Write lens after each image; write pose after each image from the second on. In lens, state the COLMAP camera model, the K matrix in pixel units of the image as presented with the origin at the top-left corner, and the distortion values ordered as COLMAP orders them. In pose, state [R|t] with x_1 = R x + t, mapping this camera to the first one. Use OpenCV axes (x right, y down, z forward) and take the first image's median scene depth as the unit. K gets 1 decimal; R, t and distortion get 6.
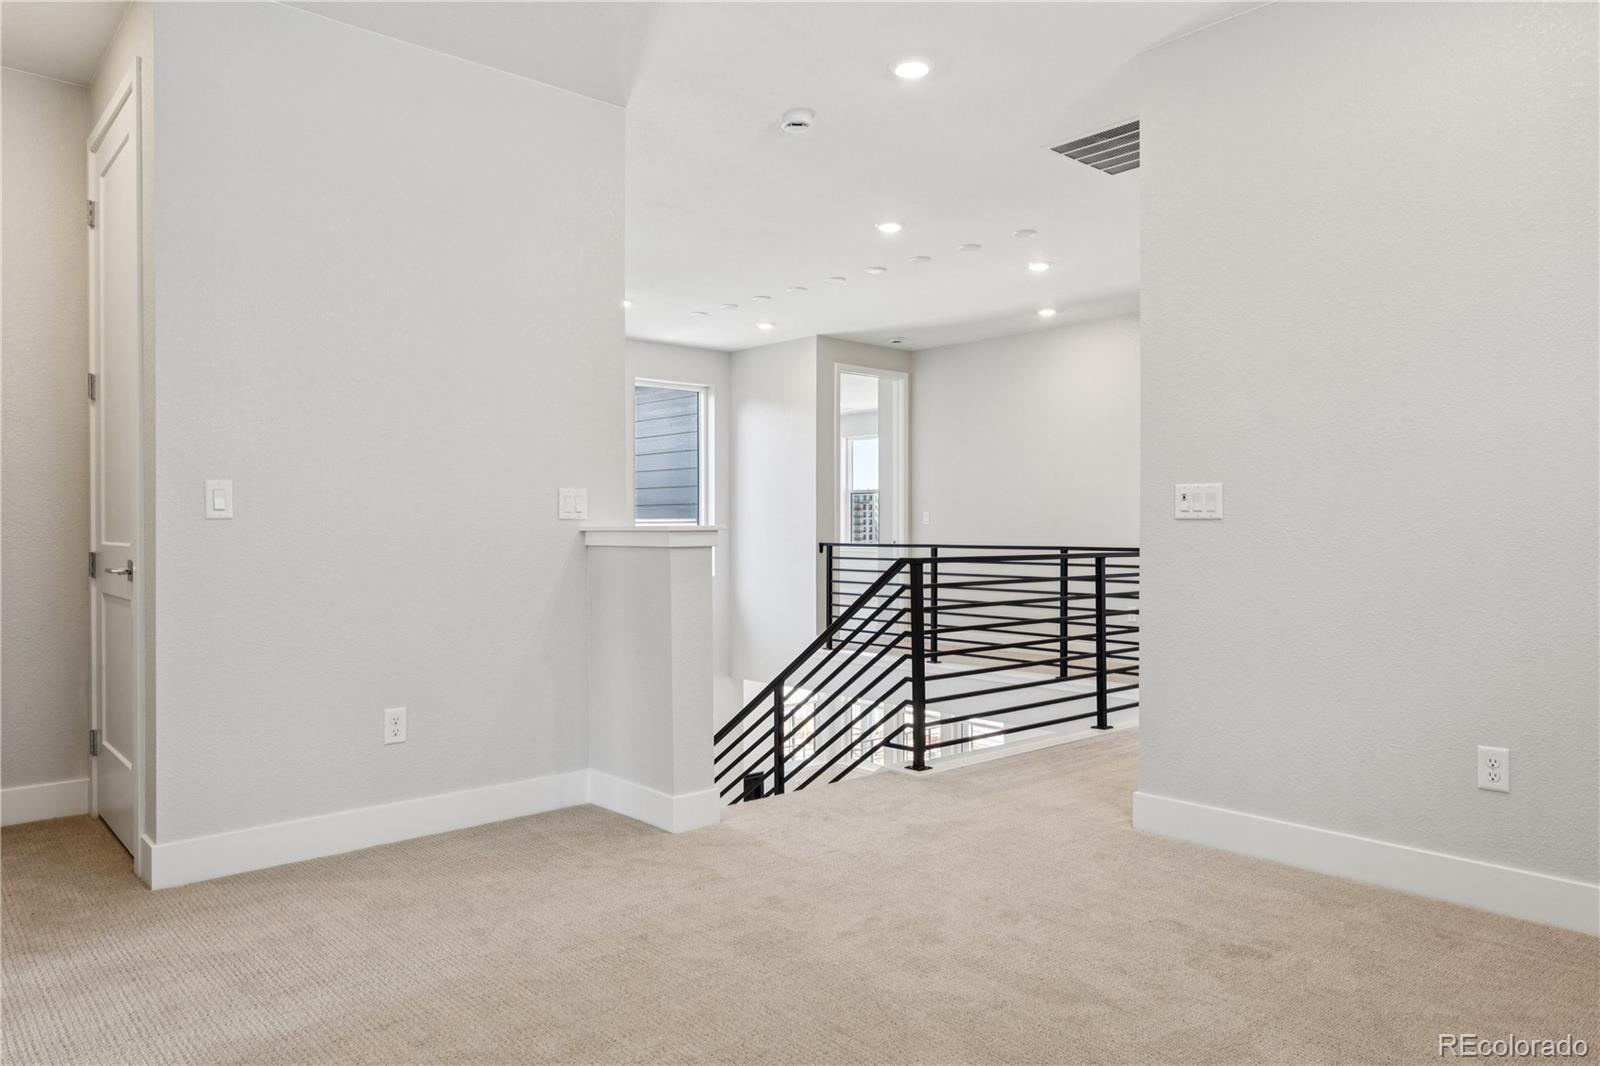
lens RADIAL K [[1062.7, 0, 800.0], [0, 1062.7, 533.0], [0, 0, 1]] dist [0.001023, 0.000017]
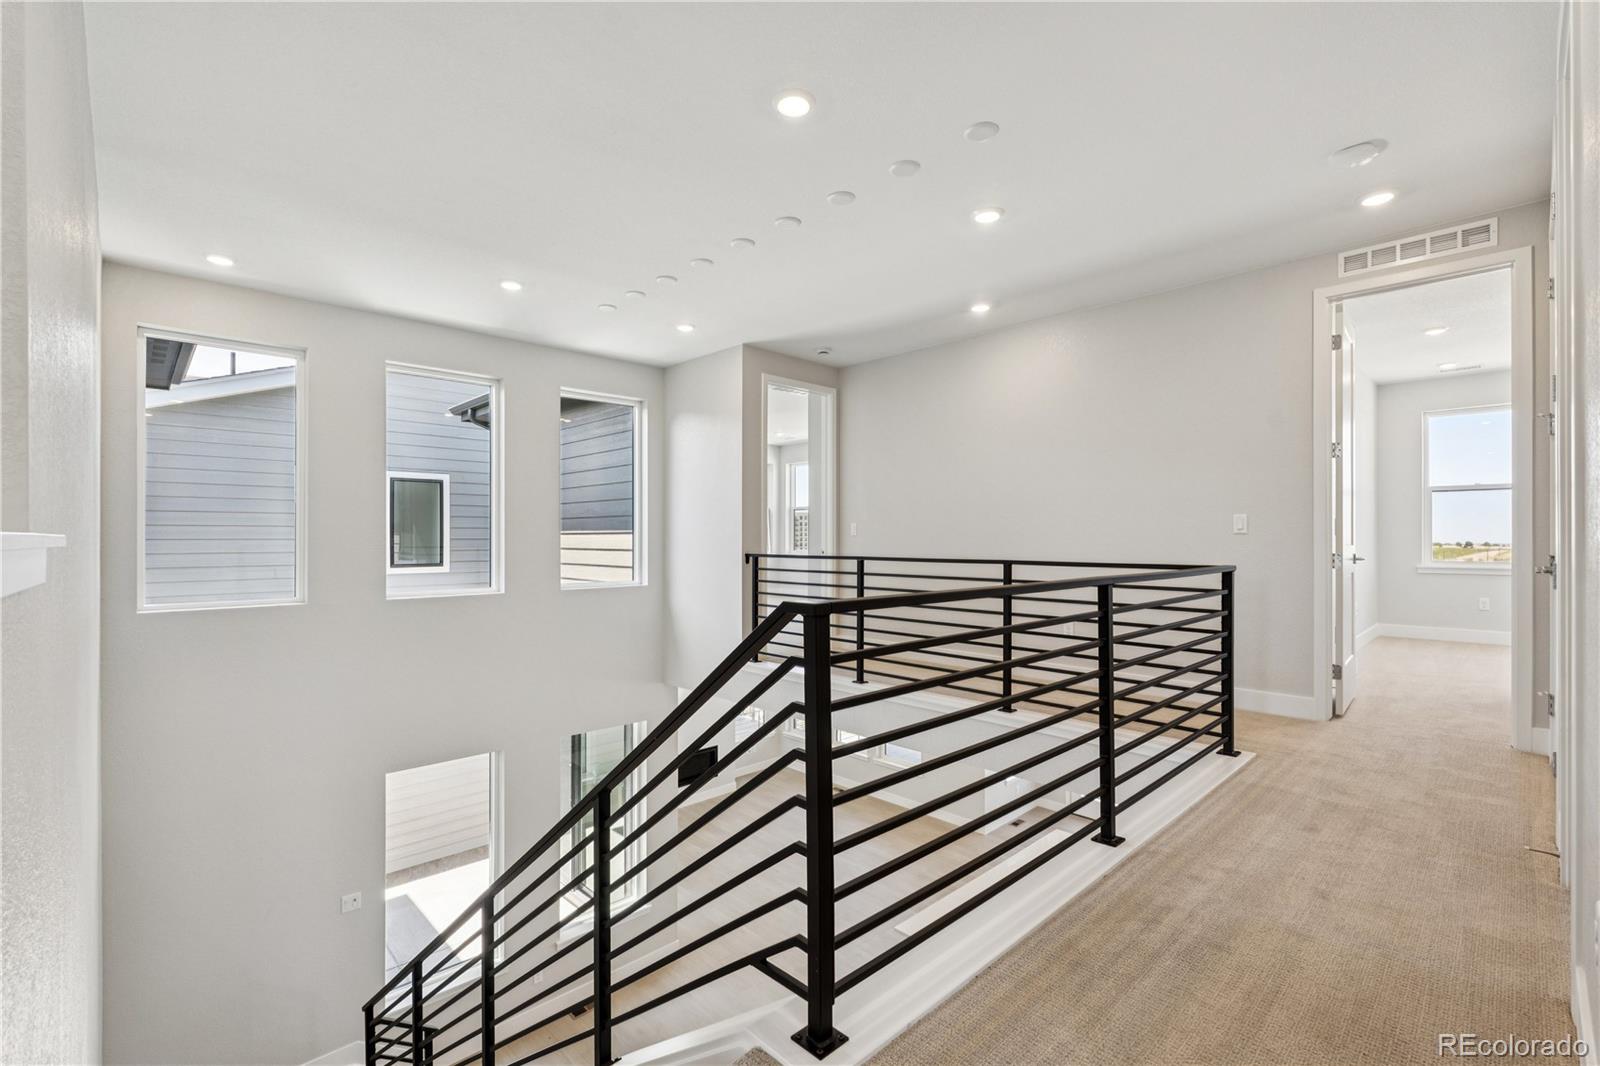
lens RADIAL K [[715.9, 0, 799.6], [0, 715.9, 523.3], [0, 0, 1]] dist [-0.003519, -0.000479]
pose [[0.999283, 0.003372, 0.037722, 0.043150], [-0.002310, 0.999601, -0.028150, -0.000651], [-0.037802, 0.028043, 0.998892, 0.330159]]
